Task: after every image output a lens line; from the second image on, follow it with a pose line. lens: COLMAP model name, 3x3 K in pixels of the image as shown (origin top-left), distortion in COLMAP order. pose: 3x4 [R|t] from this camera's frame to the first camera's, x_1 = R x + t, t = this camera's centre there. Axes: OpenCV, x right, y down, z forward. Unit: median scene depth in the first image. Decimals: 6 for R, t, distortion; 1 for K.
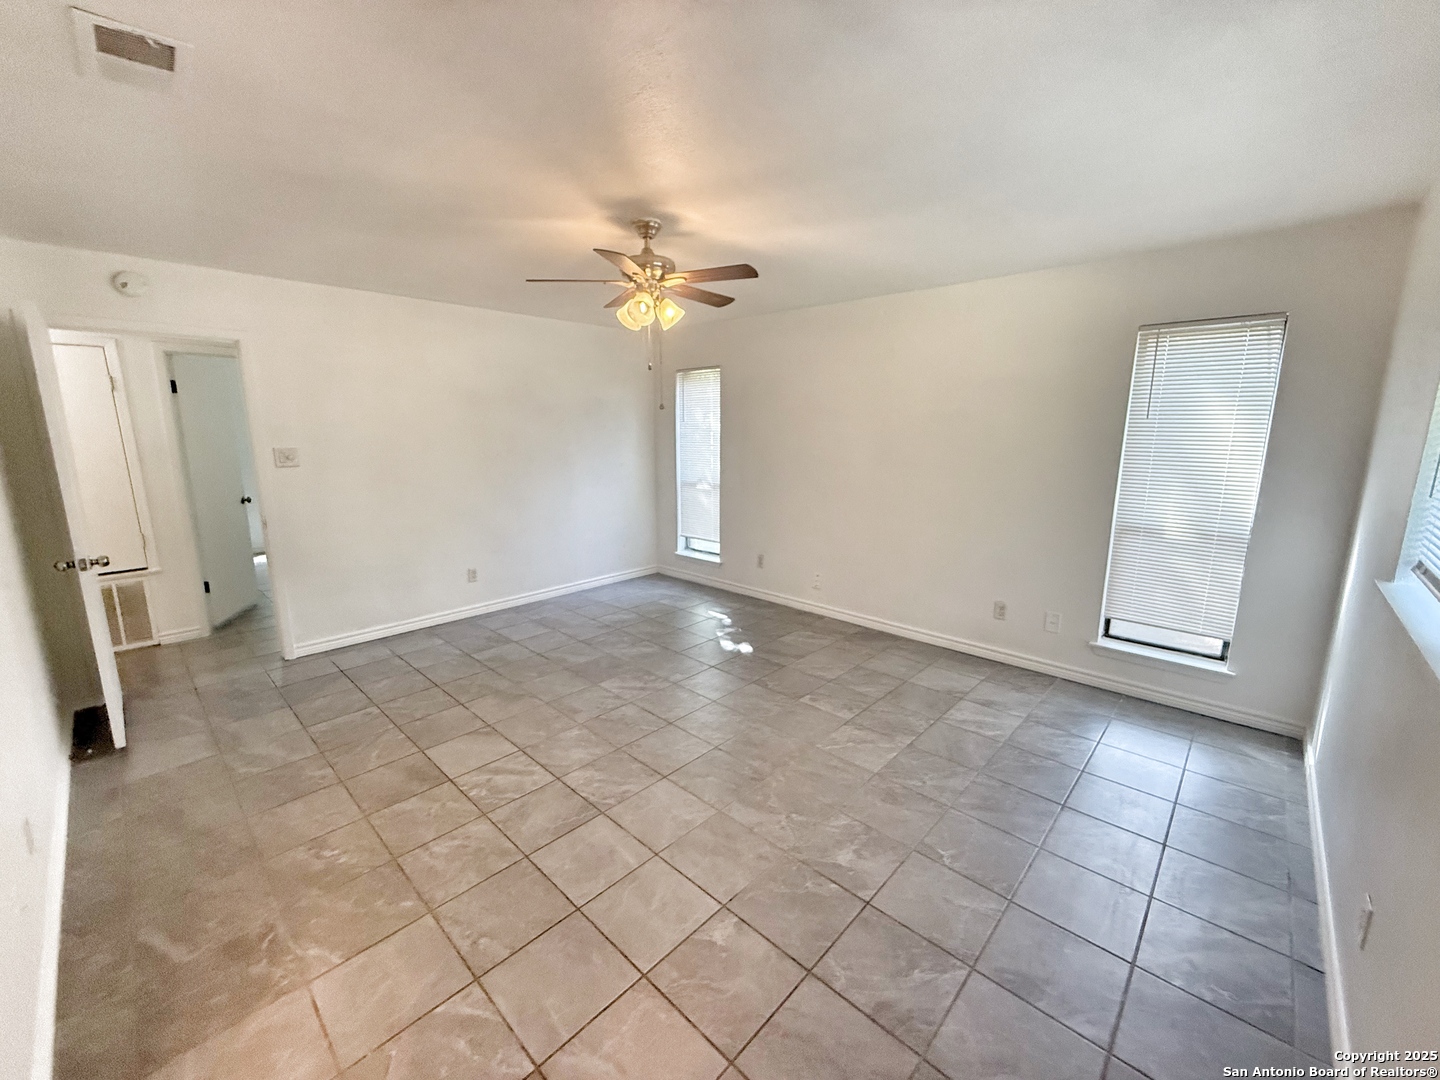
lens RADIAL K [[576.5, 0, 716.1], [0, 576.5, 538.0], [0, 0, 1]] dist [-0.000422, 0.000081]
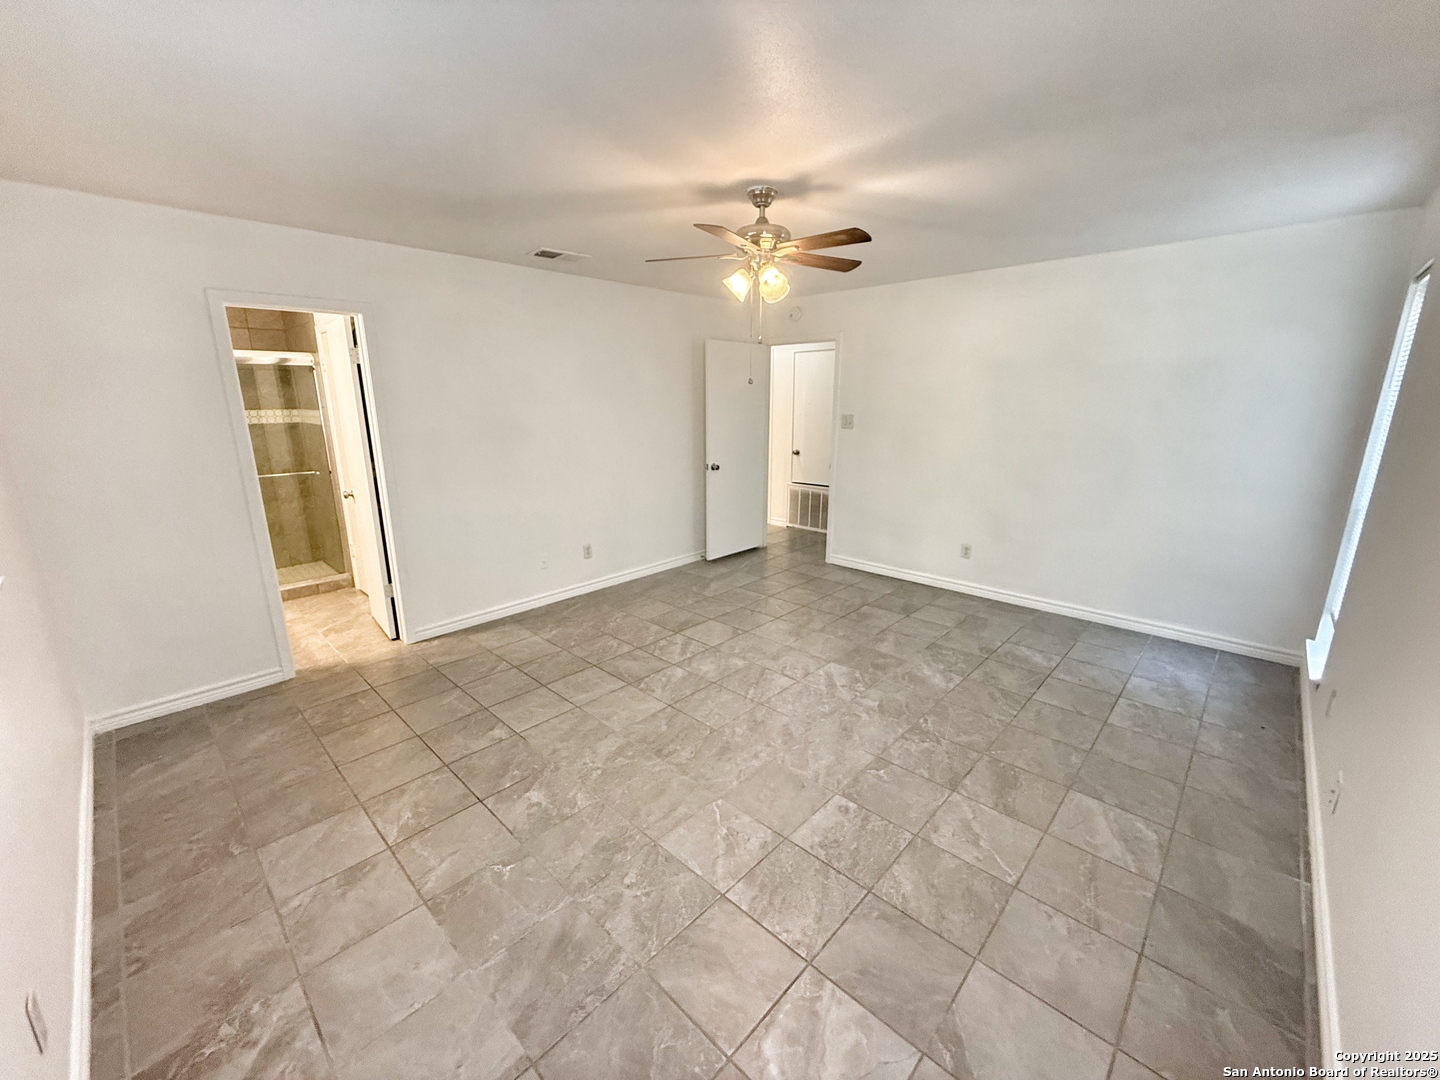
lens RADIAL K [[576.5, 0, 716.1], [0, 576.5, 538.0], [0, 0, 1]] dist [-0.000422, 0.000081]
pose [[0.000367, 0.238415, -0.971163, 0.872424], [-0.187209, 0.954010, 0.234133, -0.179937], [0.982320, 0.181724, 0.044983, 0.887742]]
